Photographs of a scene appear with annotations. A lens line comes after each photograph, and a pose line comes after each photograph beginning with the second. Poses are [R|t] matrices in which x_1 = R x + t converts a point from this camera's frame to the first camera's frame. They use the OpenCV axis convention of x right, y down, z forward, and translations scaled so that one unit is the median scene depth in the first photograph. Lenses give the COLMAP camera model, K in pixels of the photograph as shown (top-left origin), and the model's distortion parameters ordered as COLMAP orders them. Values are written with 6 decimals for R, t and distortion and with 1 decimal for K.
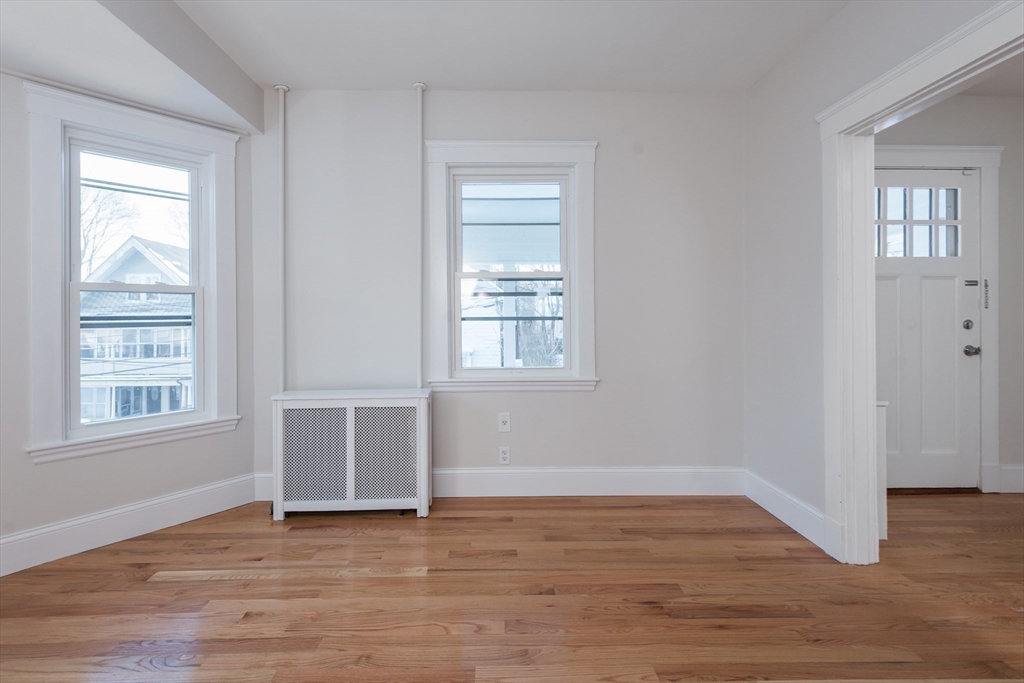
lens RADIAL K [[480.4, 0, 496.3], [0, 480.4, 320.1], [0, 0, 1]] dist [-0.018657, 0.000164]
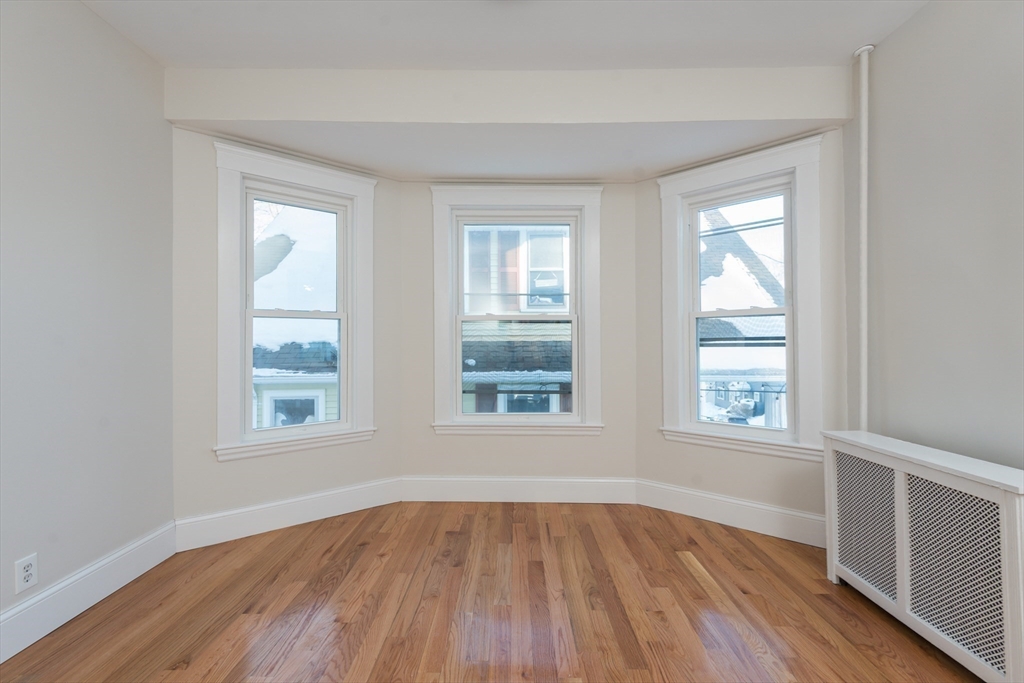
lens RADIAL K [[451.6, 0, 512.0], [0, 451.6, 341.5], [0, 0, 1]] dist [-0.003540, -0.000907]
pose [[-0.022494, 0.005352, -0.999733, 0.380475], [-0.002689, 0.999982, 0.005414, -0.002728], [0.999743, 0.002810, -0.022479, 0.510180]]
